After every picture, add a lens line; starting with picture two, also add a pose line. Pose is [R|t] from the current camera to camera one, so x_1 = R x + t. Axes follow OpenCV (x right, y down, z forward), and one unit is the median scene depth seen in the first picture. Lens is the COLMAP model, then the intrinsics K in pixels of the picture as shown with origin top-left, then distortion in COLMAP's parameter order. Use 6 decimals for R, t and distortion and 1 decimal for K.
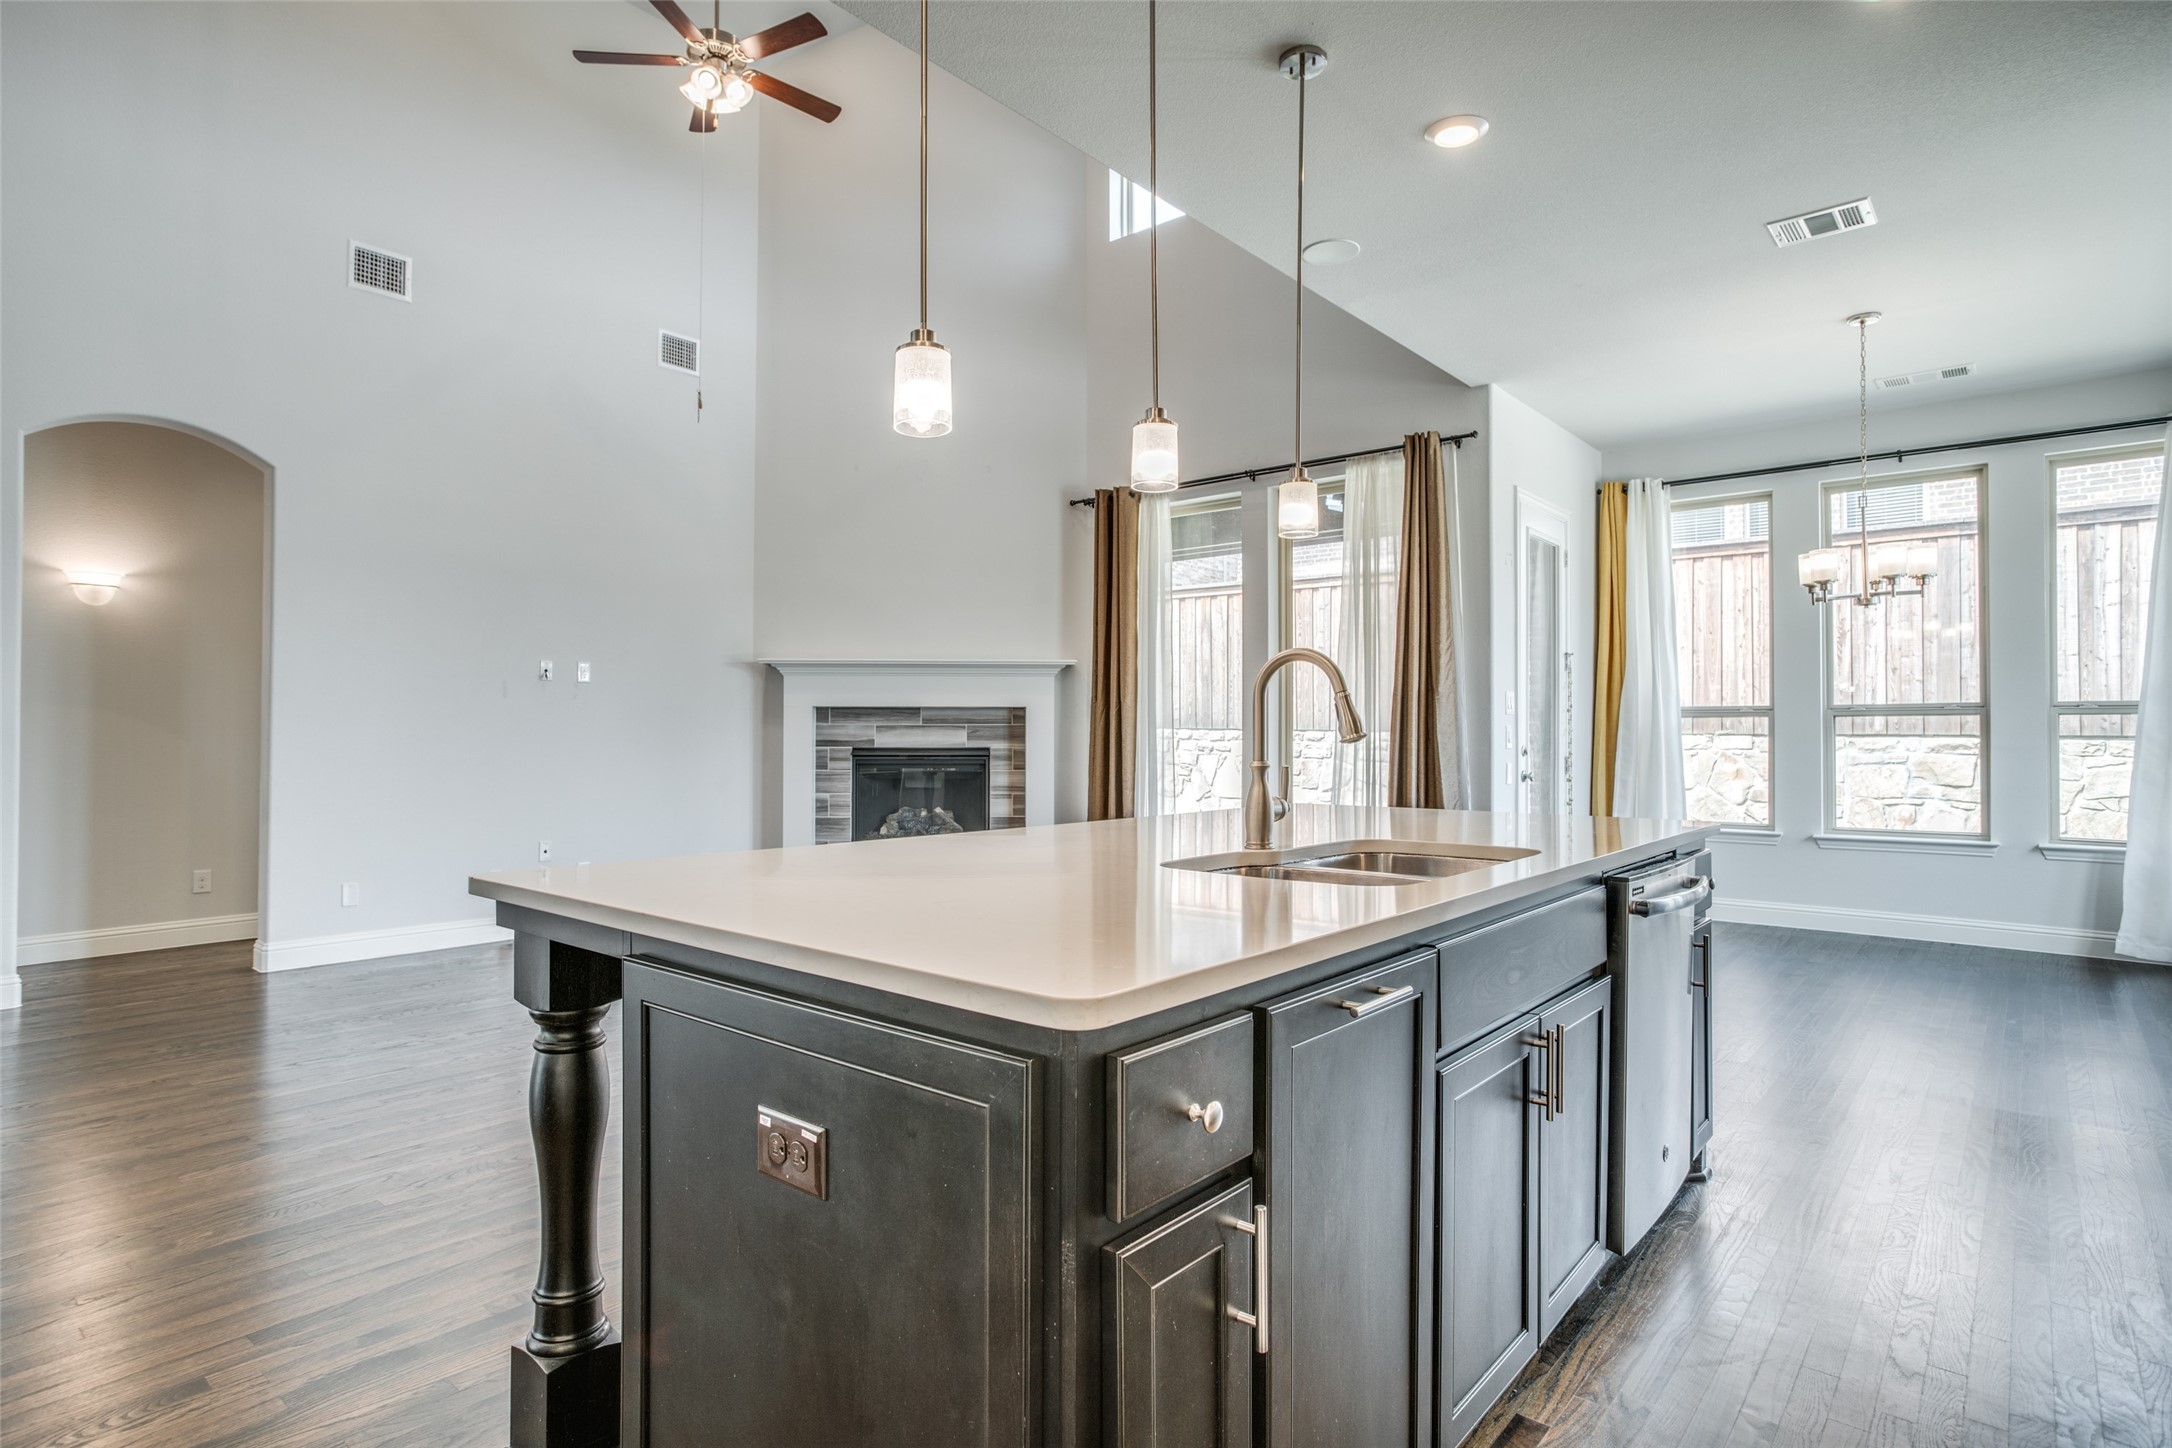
lens RADIAL K [[1140.8, 0, 1086.3], [0, 1140.8, 717.8], [0, 0, 1]] dist [-0.014940, 0.013524]
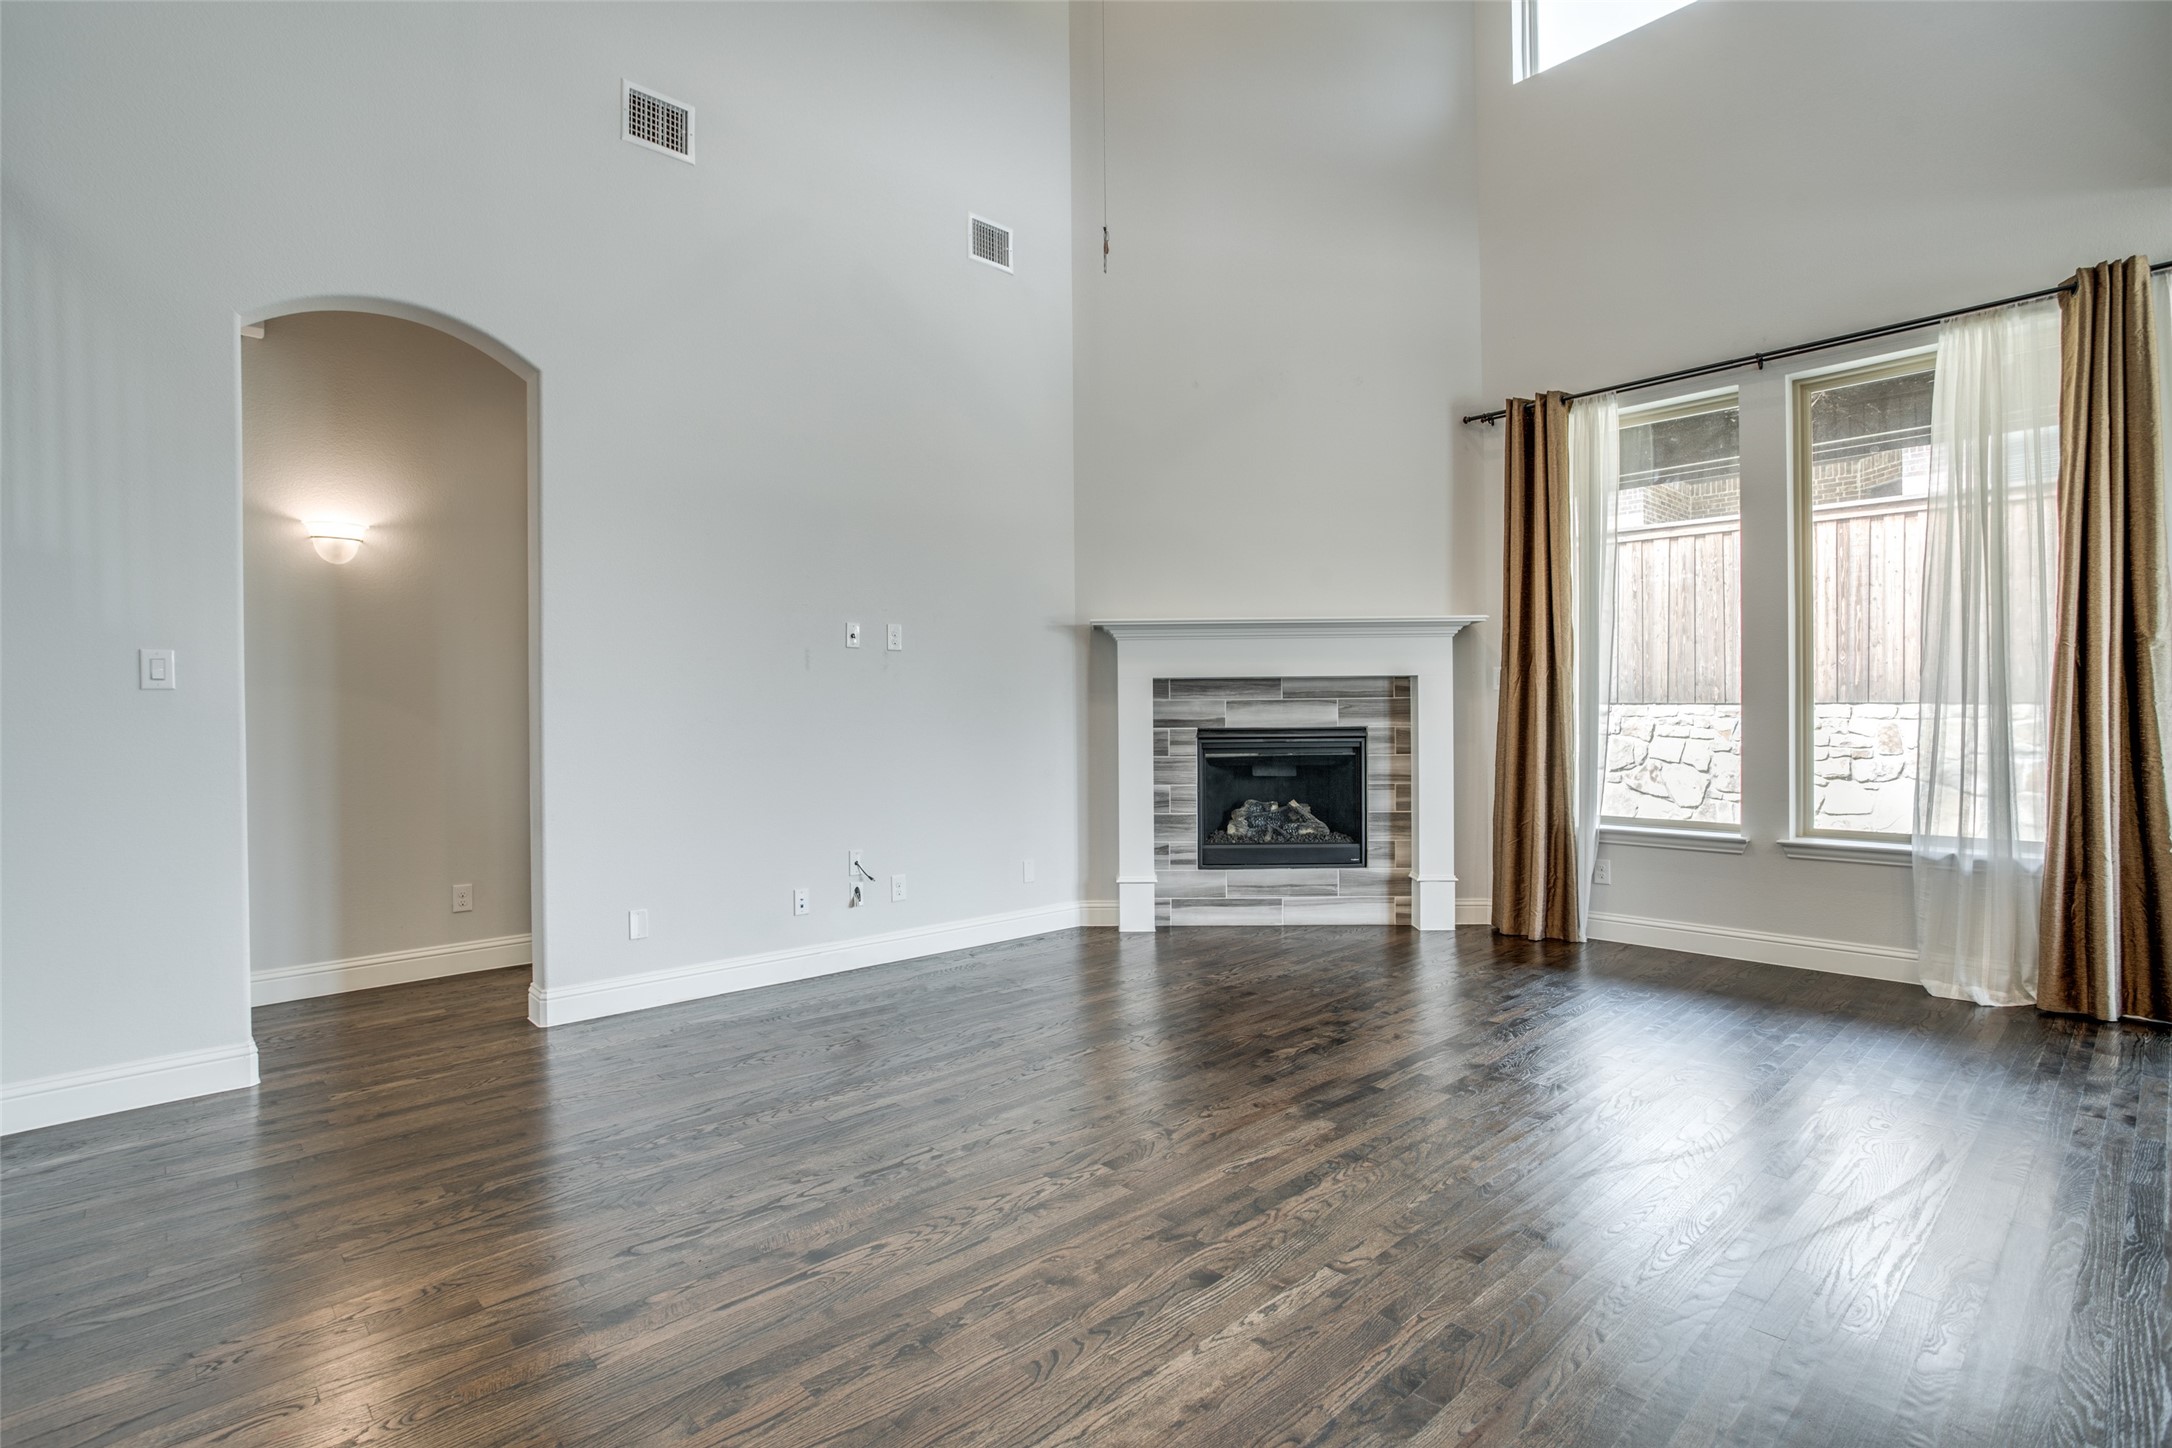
lens RADIAL K [[1052.2, 0, 1090.1], [0, 1052.2, 722.1], [0, 0, 1]] dist [-0.033158, 0.015247]
pose [[0.994458, -0.008595, -0.104780, -0.205150], [0.011034, 0.999681, 0.022721, 0.003847], [0.104551, -0.023751, 0.994236, 0.250325]]
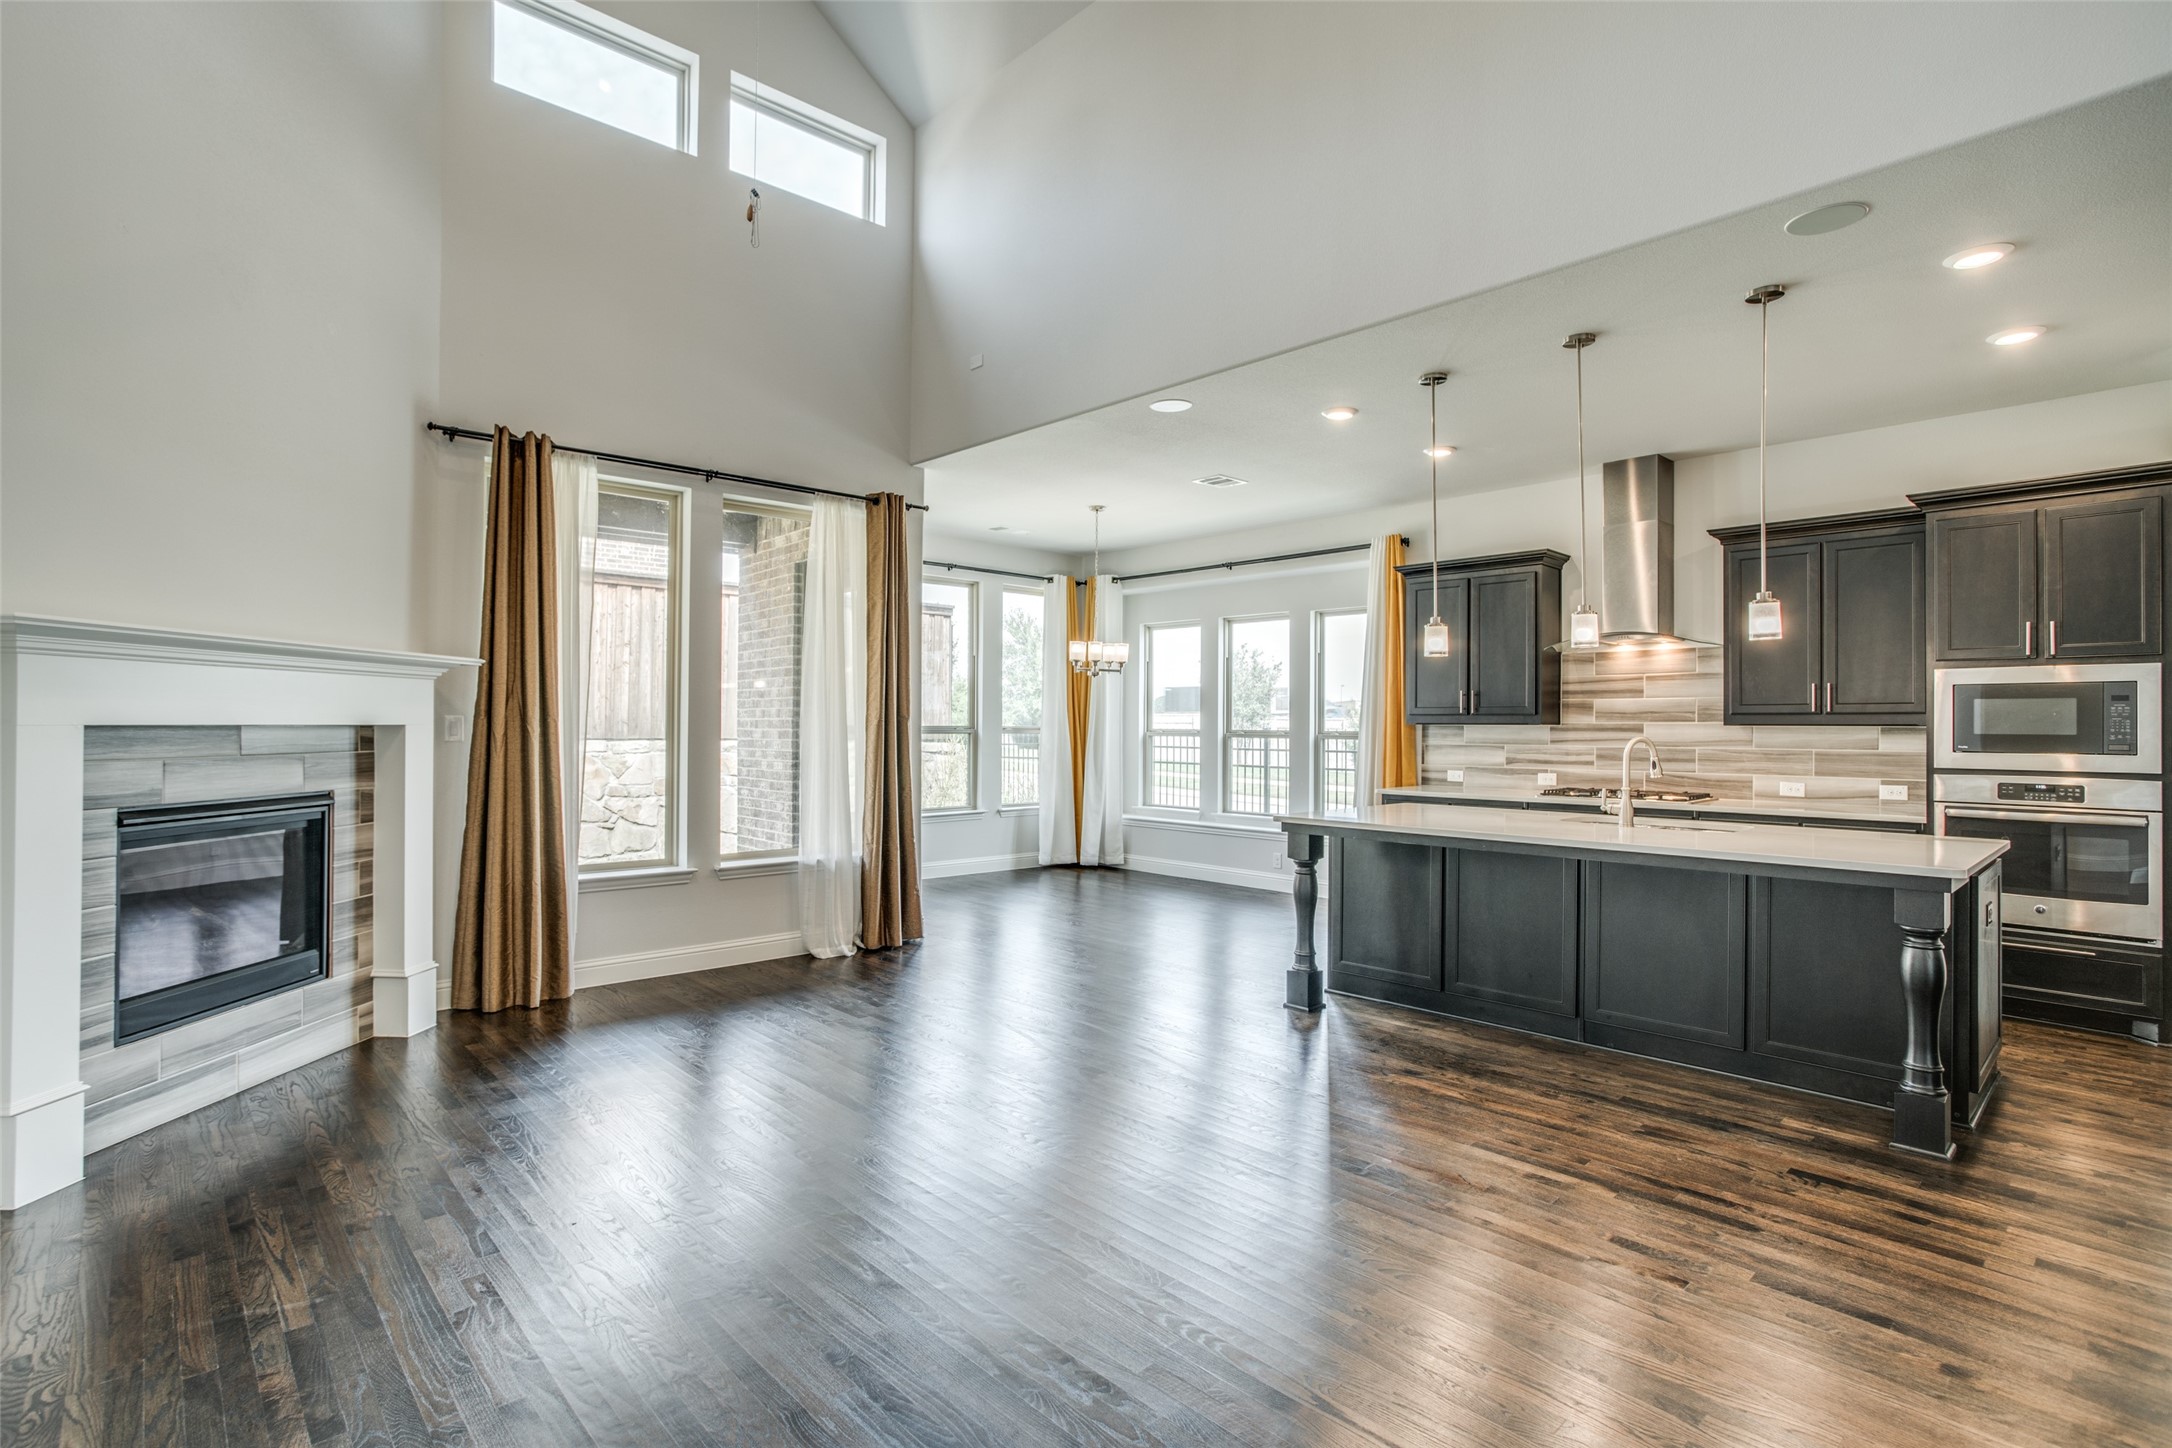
lens RADIAL K [[1052.2, 0, 1085.9], [0, 1052.2, 720.0], [0, 0, 1]] dist [-0.033158, 0.015247]
pose [[0.113473, 0.005232, 0.993527, -0.599715], [-0.019022, 0.999814, -0.003092, -0.017904], [-0.993359, -0.018548, 0.113551, 0.551942]]
